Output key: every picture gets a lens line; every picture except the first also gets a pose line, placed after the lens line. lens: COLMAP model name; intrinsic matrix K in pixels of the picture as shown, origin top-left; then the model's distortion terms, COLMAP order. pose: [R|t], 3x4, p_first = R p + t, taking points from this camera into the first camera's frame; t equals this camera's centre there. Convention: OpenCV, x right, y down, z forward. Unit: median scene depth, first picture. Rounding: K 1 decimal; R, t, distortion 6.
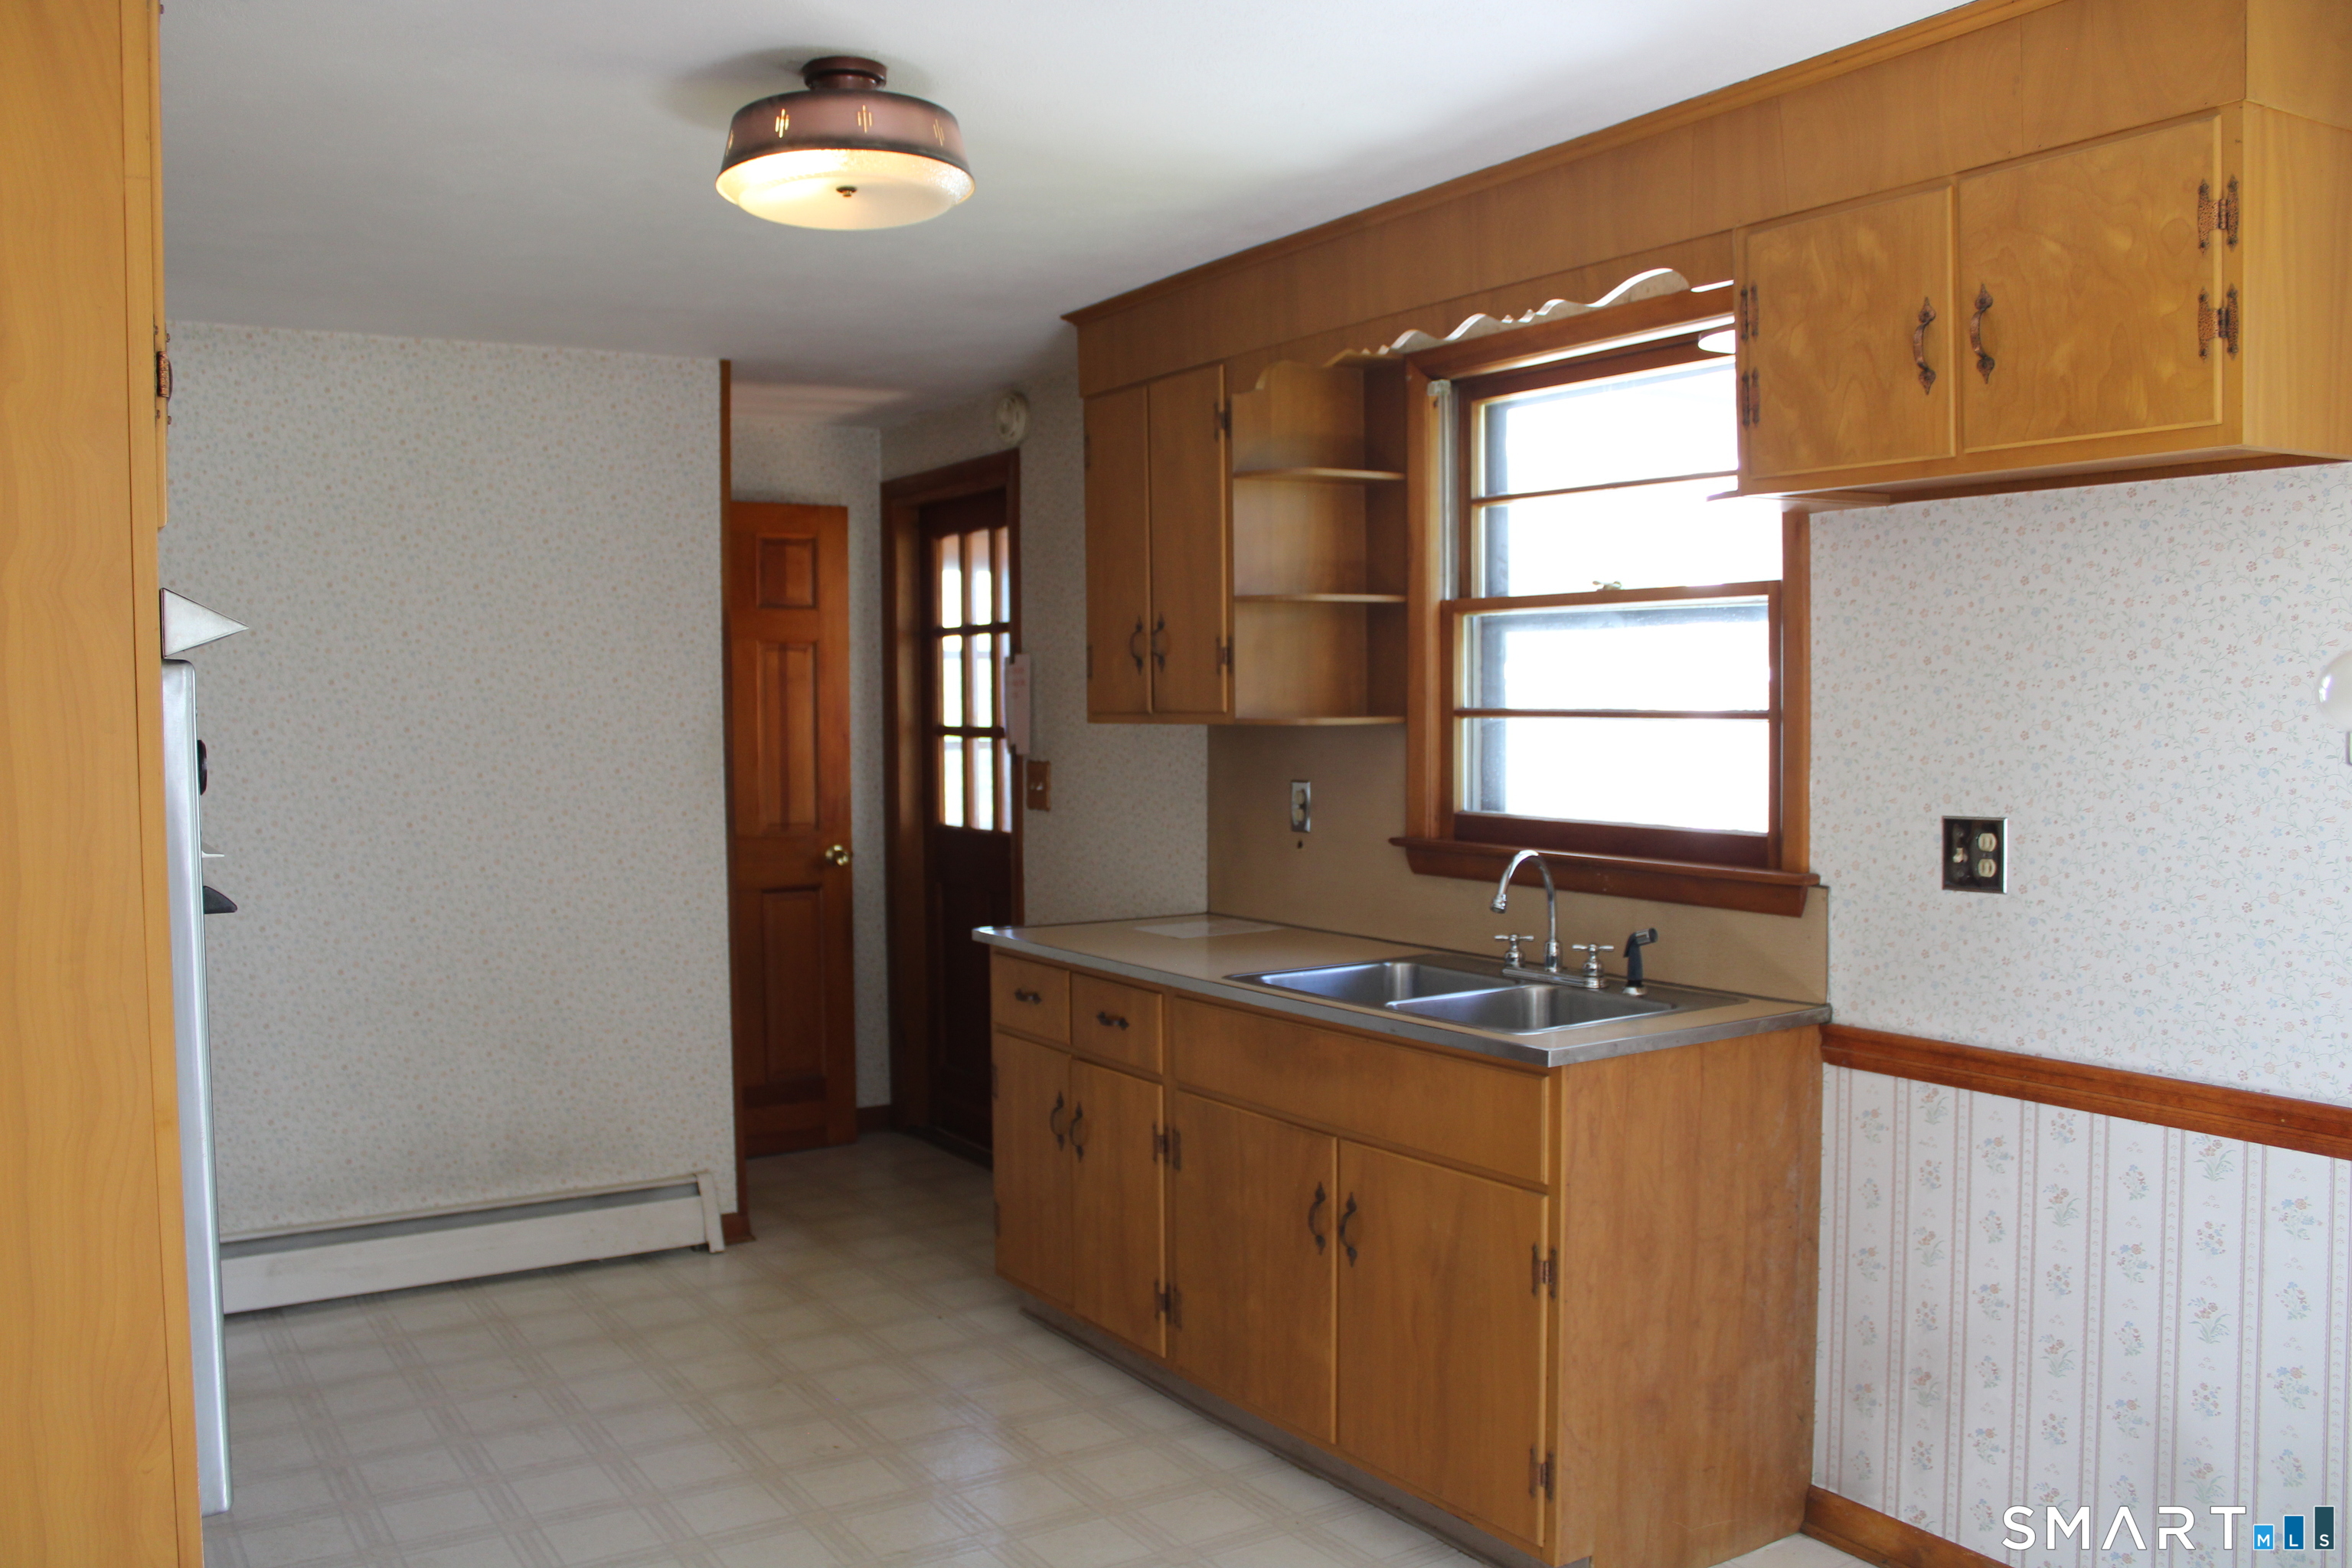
lens RADIAL K [[1932.1, 0, 1150.3], [0, 1932.1, 784.7], [0, 0, 1]] dist [-0.107144, 0.019126]
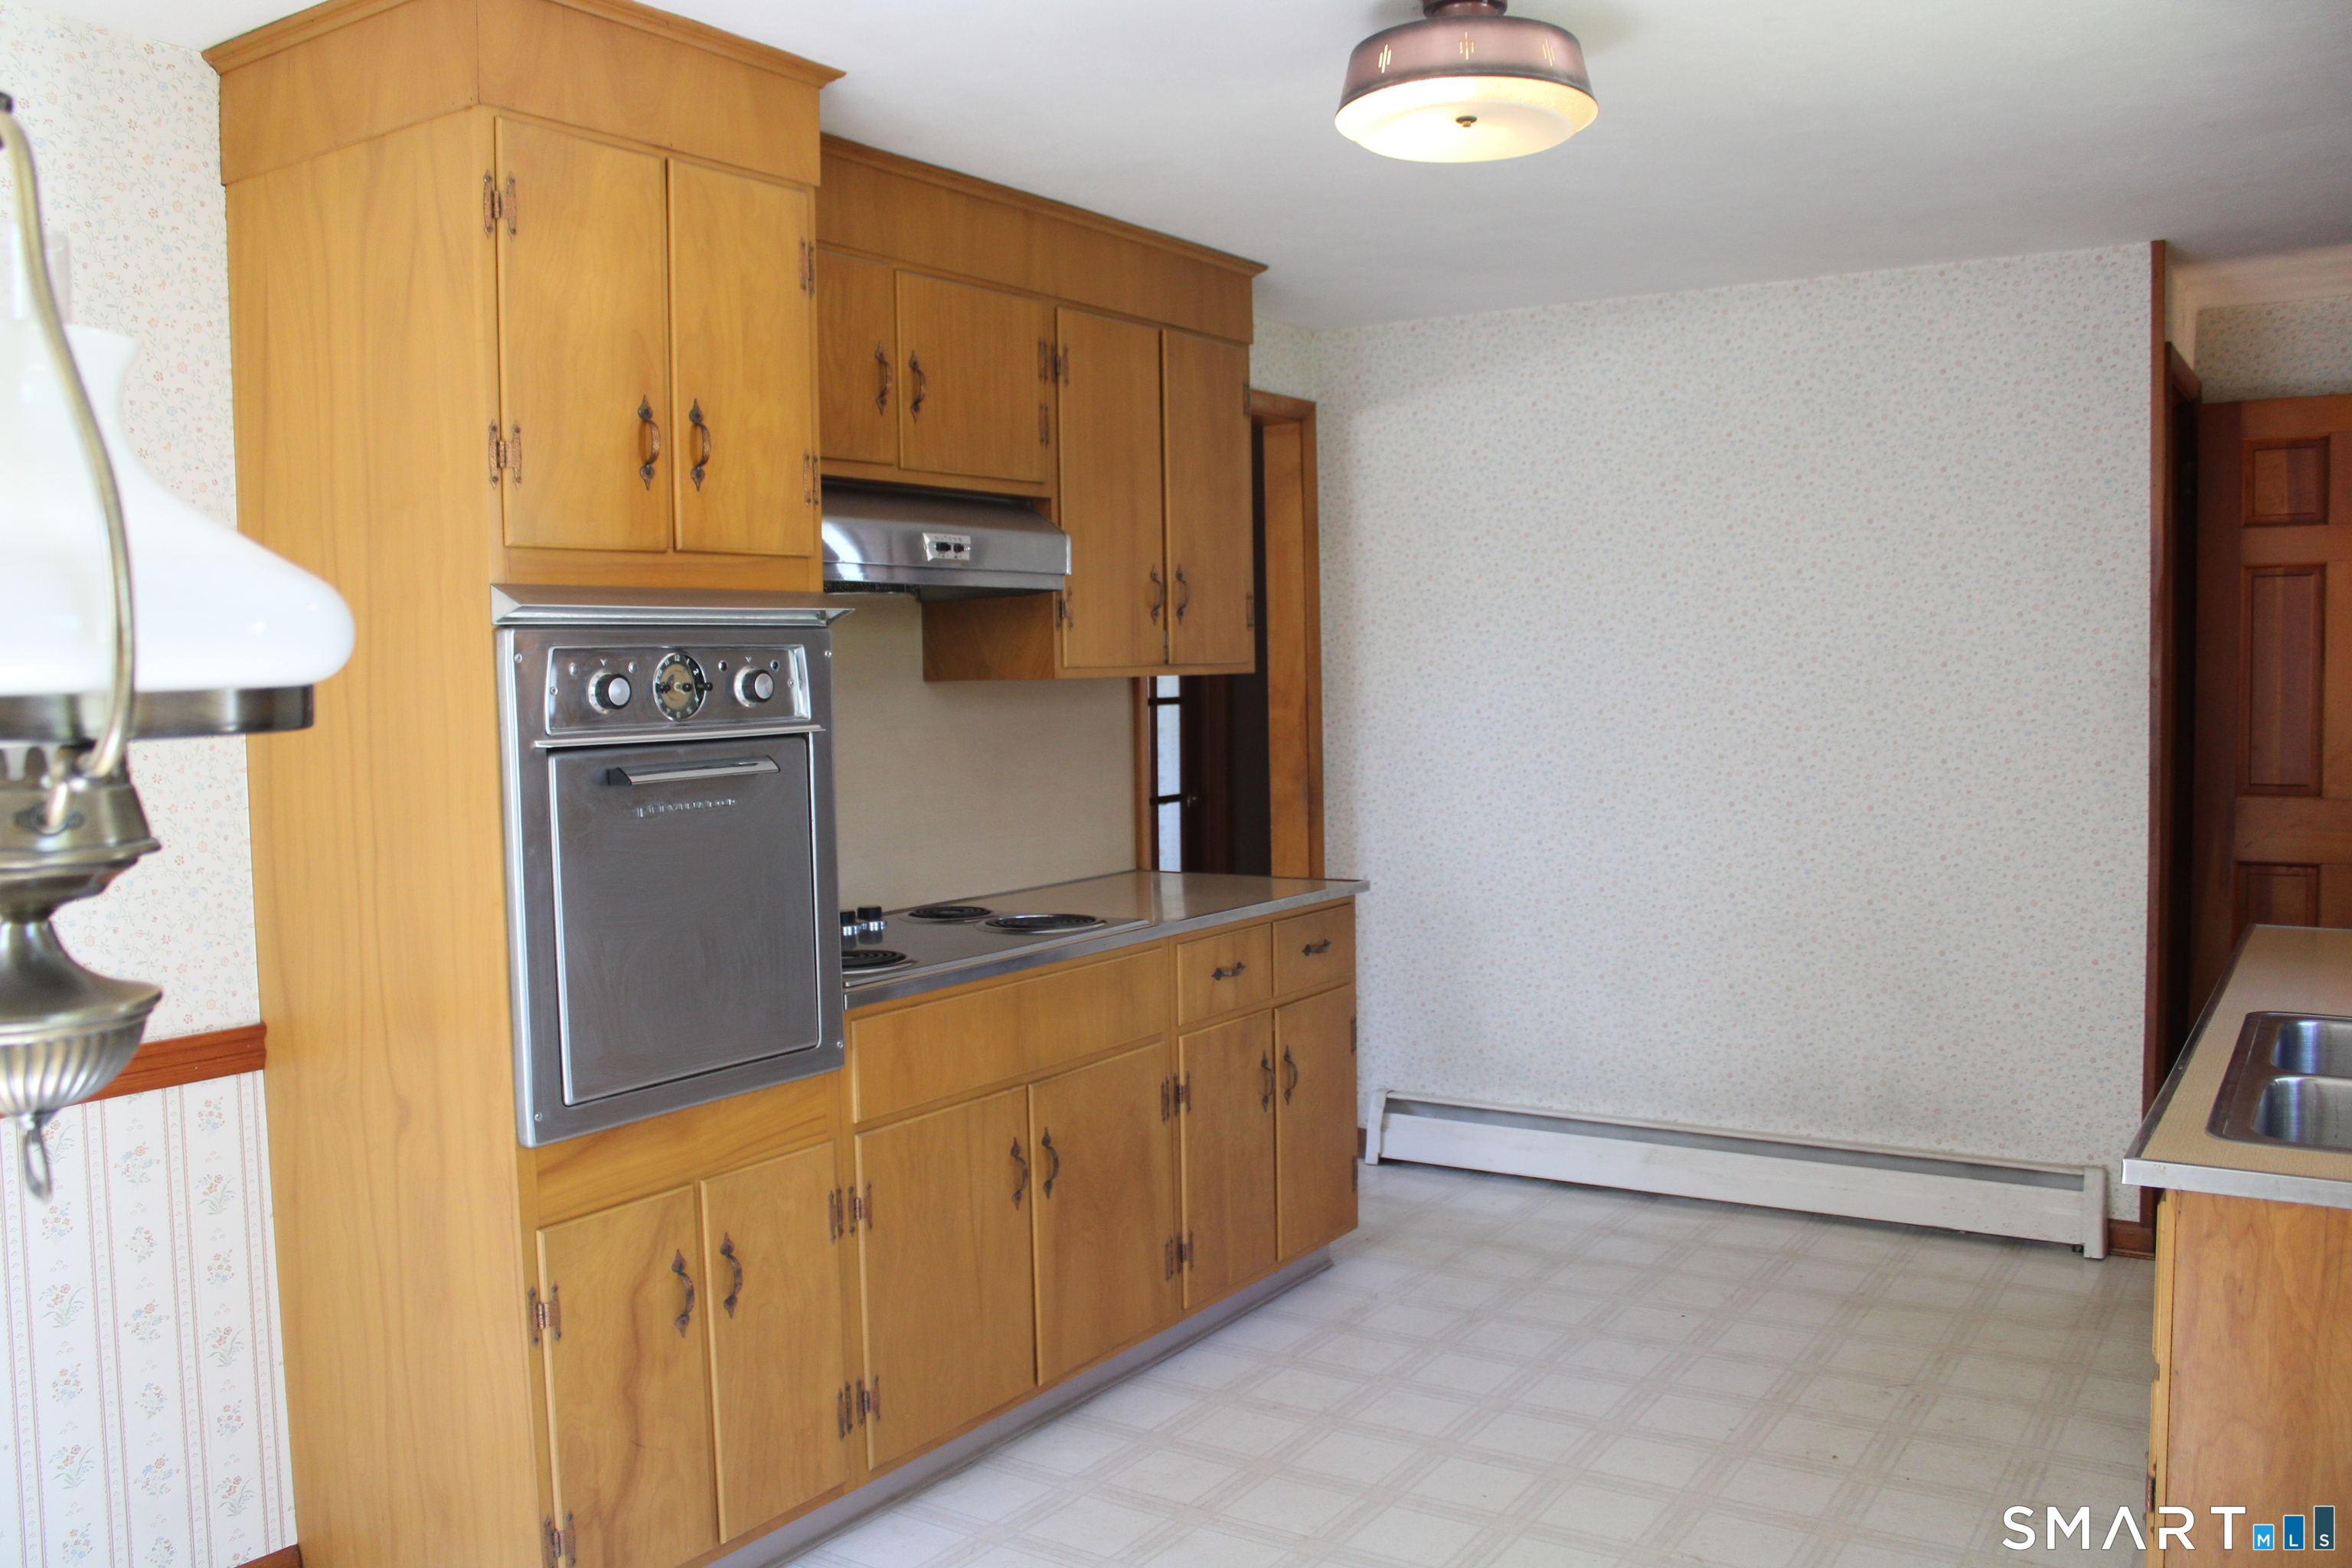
lens RADIAL K [[1932.1, 0, 1151.2], [0, 1932.1, 786.0], [0, 0, 1]] dist [-0.107144, 0.019126]
pose [[0.423516, 0.060748, -0.903849, 0.386012], [-0.027538, 0.998151, 0.054183, -0.010466], [0.905470, 0.001942, 0.424406, 0.249647]]
